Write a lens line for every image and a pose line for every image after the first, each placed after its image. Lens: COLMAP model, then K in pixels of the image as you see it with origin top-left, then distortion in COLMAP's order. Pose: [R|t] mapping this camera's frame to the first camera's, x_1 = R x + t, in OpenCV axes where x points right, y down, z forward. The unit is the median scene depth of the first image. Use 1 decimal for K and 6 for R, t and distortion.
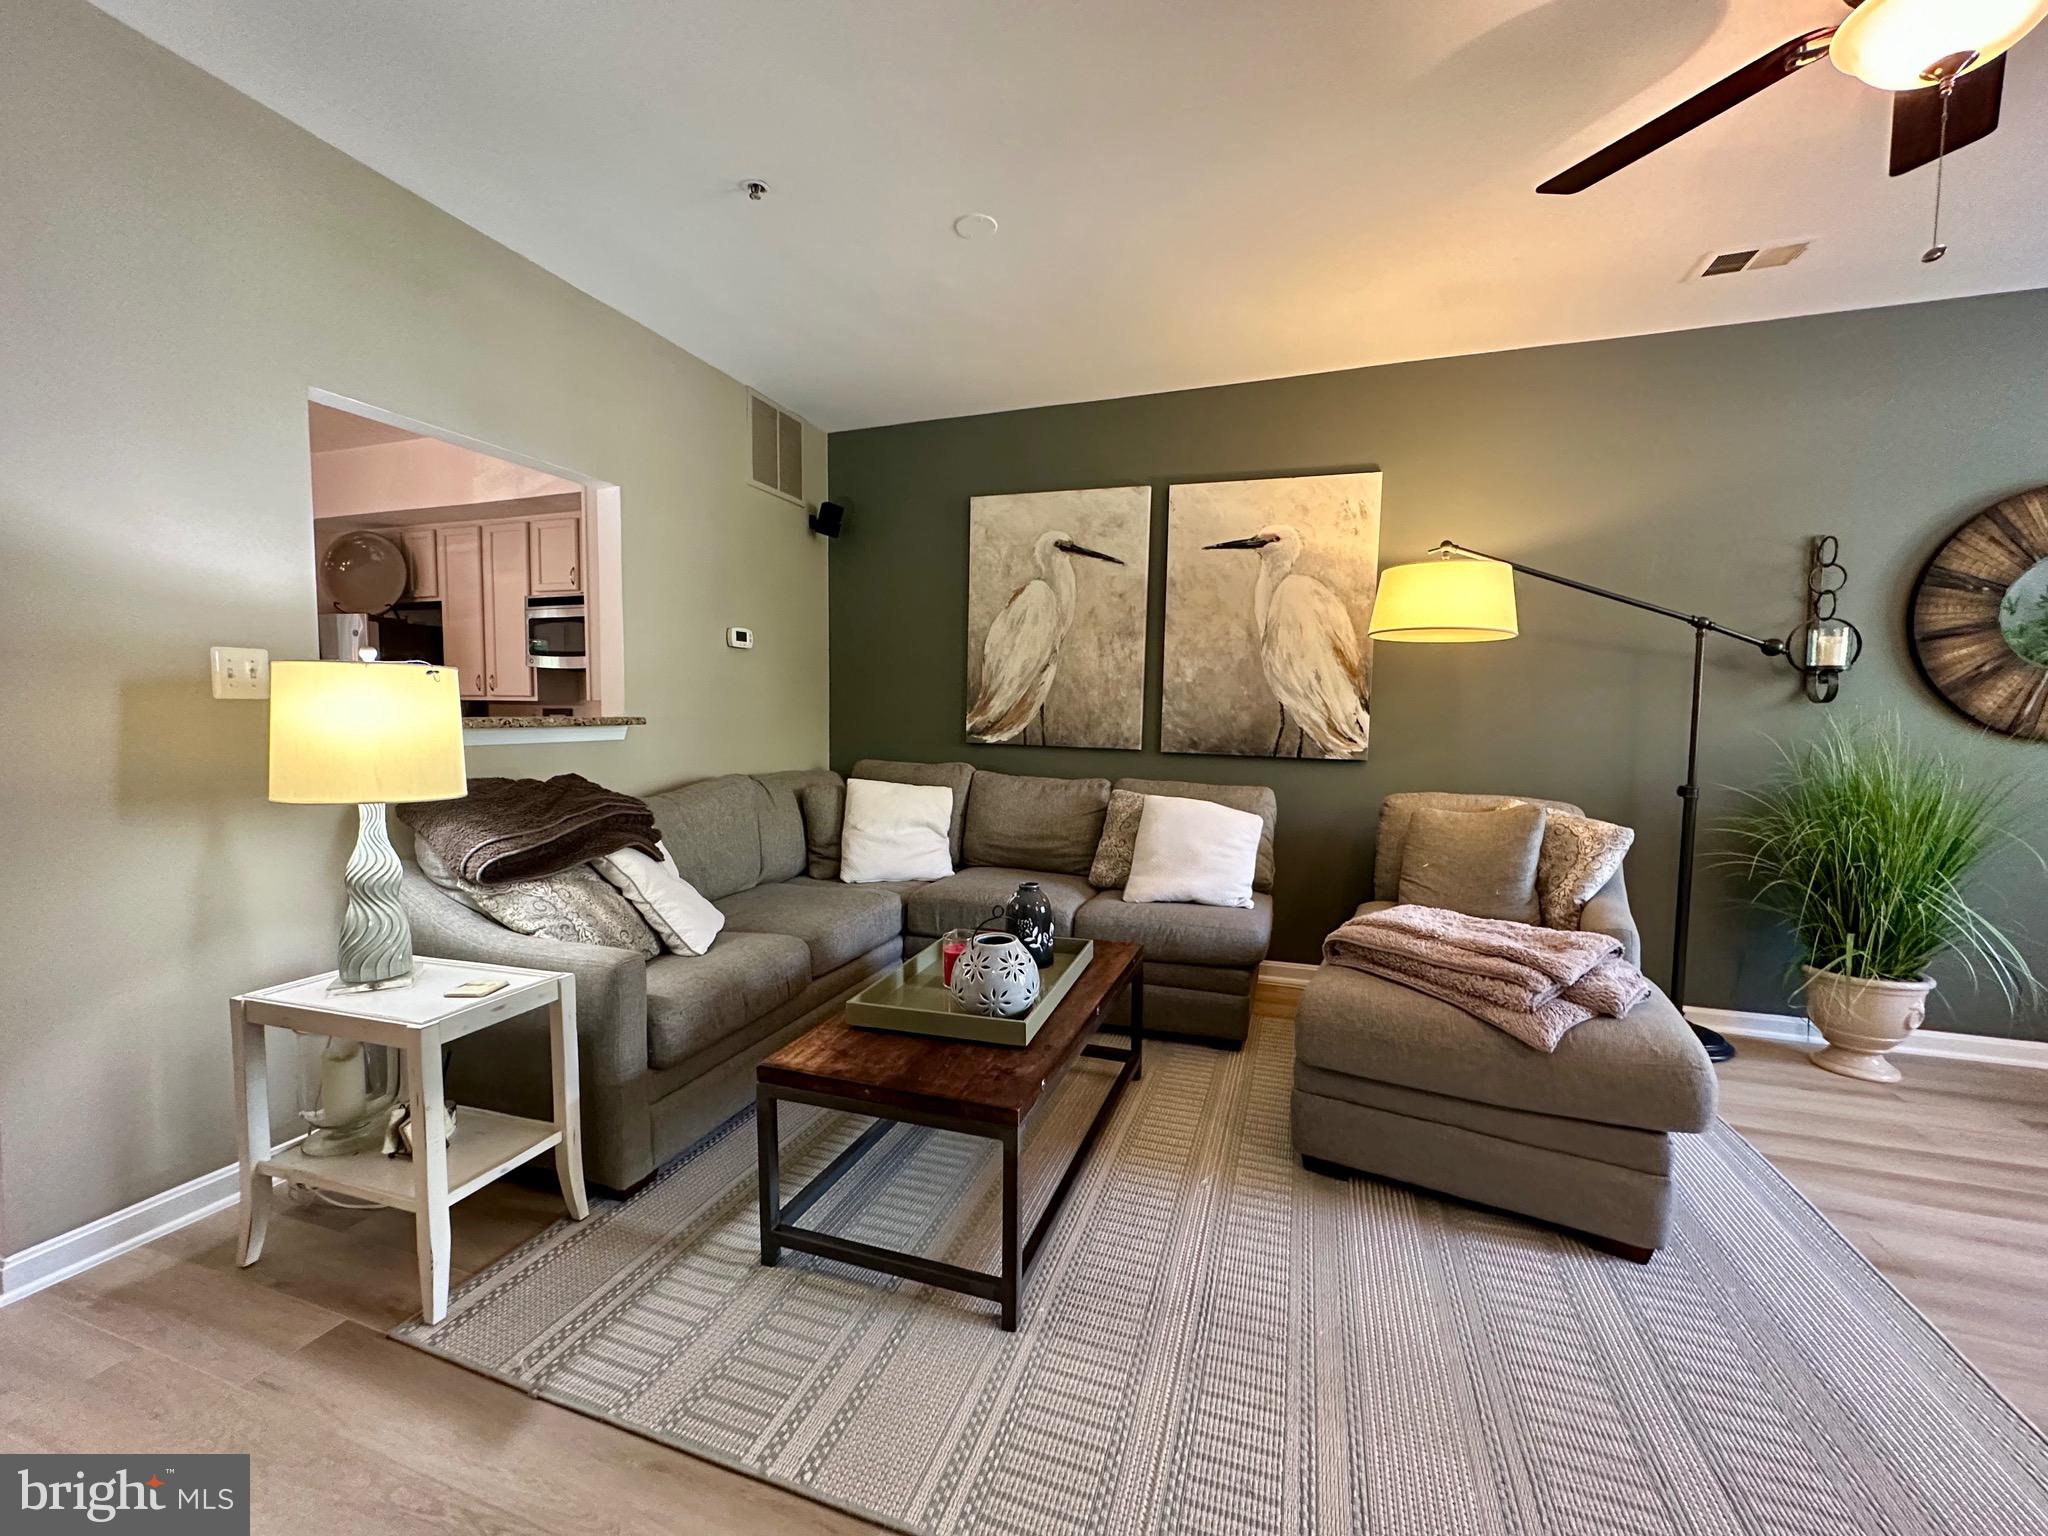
lens RADIAL K [[819.8, 0, 1023.6], [0, 819.8, 768.5], [0, 0, 1]] dist [-0.010353, 0.000175]
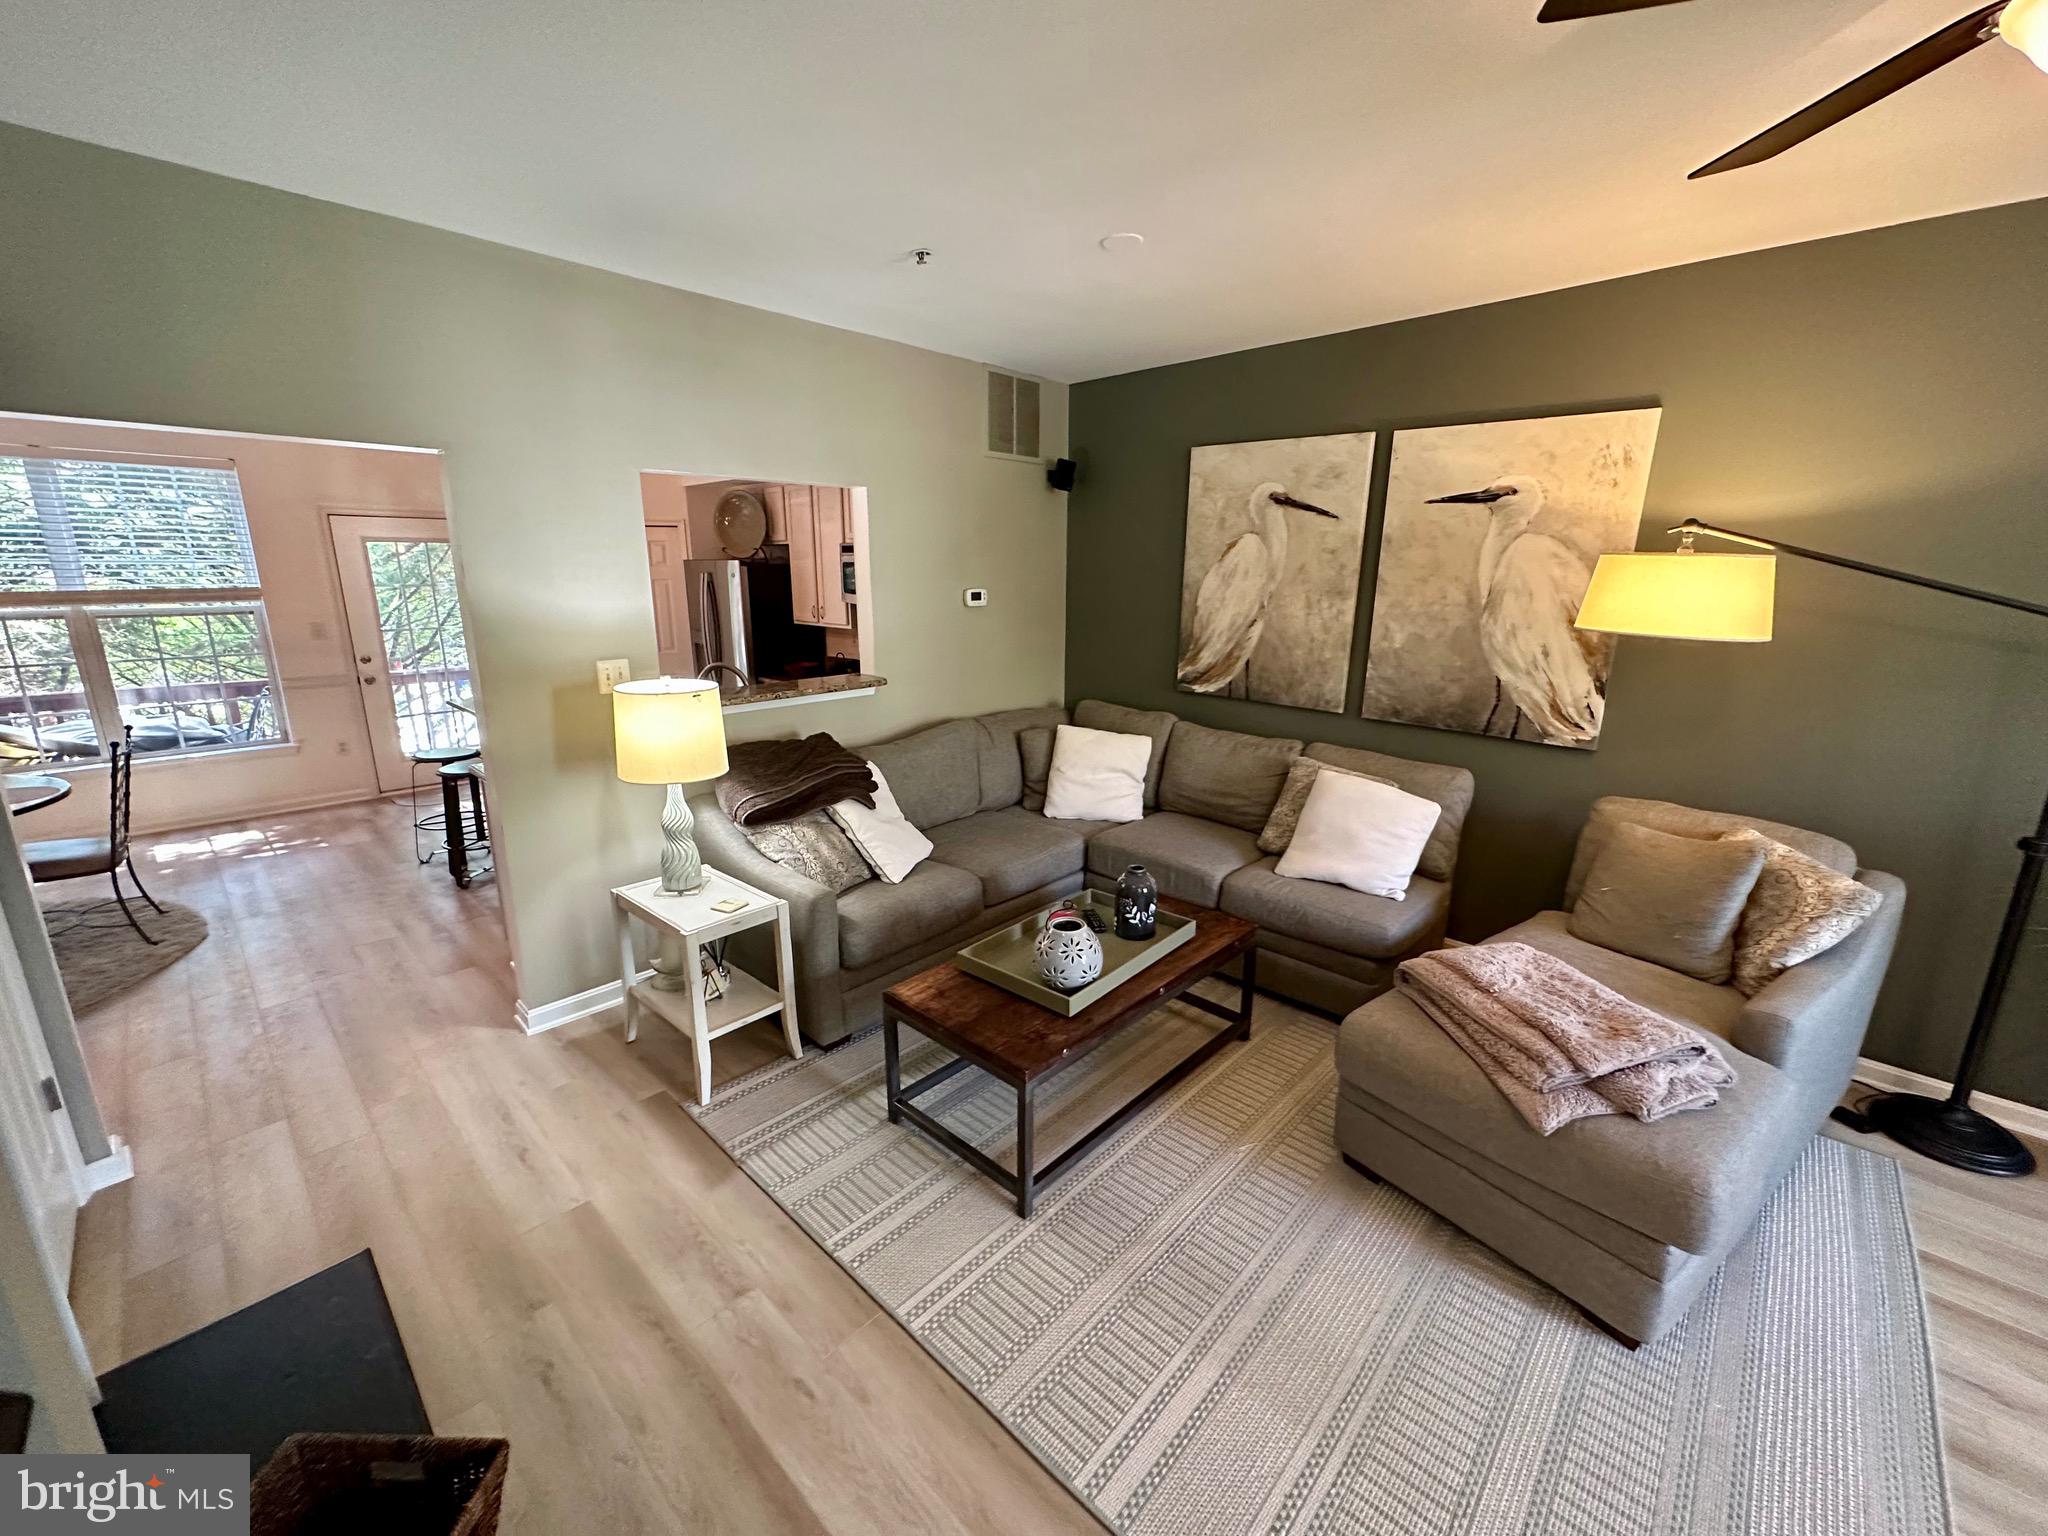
lens RADIAL K [[819.8, 0, 1020.7], [0, 819.8, 768.0], [0, 0, 1]] dist [-0.010353, 0.000175]
pose [[0.910611, 0.091743, -0.402952, 0.302757], [-0.021227, 0.984144, 0.176097, -0.191627], [0.412718, -0.151802, 0.898120, -0.076953]]
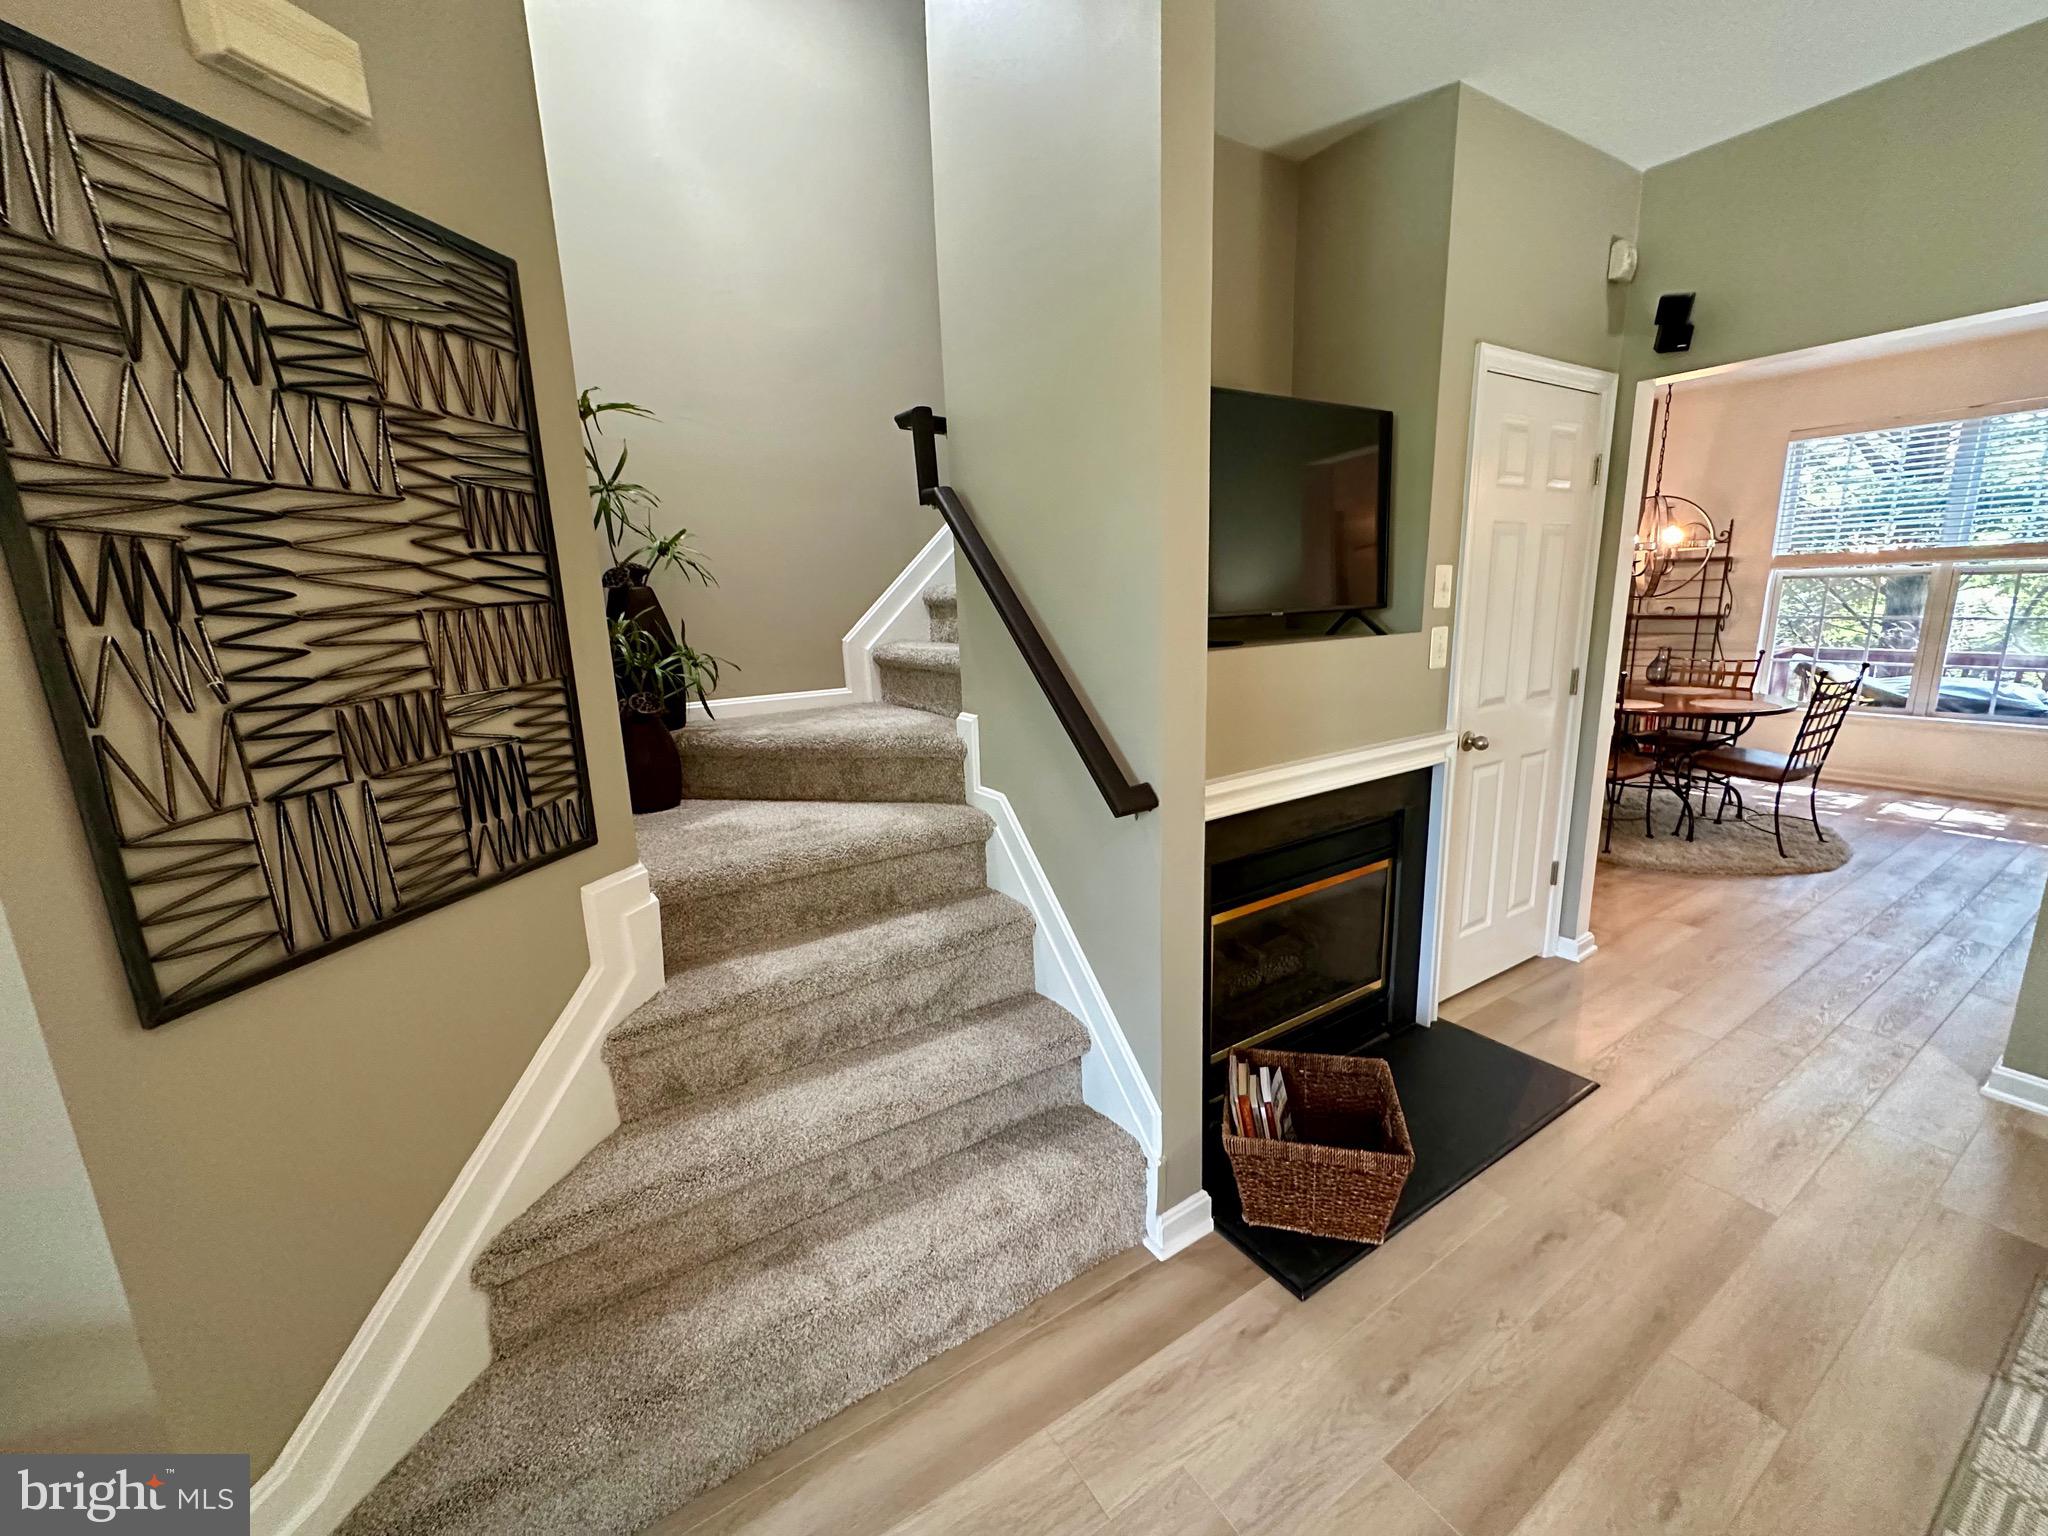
lens RADIAL K [[819.8, 0, 1021.1], [0, 819.8, 771.3], [0, 0, 1]] dist [-0.010353, 0.000175]
pose [[-0.623583, 0.174730, -0.761980, 0.470252], [-0.028067, 0.969069, 0.245187, -0.106355], [0.781253, 0.174281, -0.599391, 0.297246]]
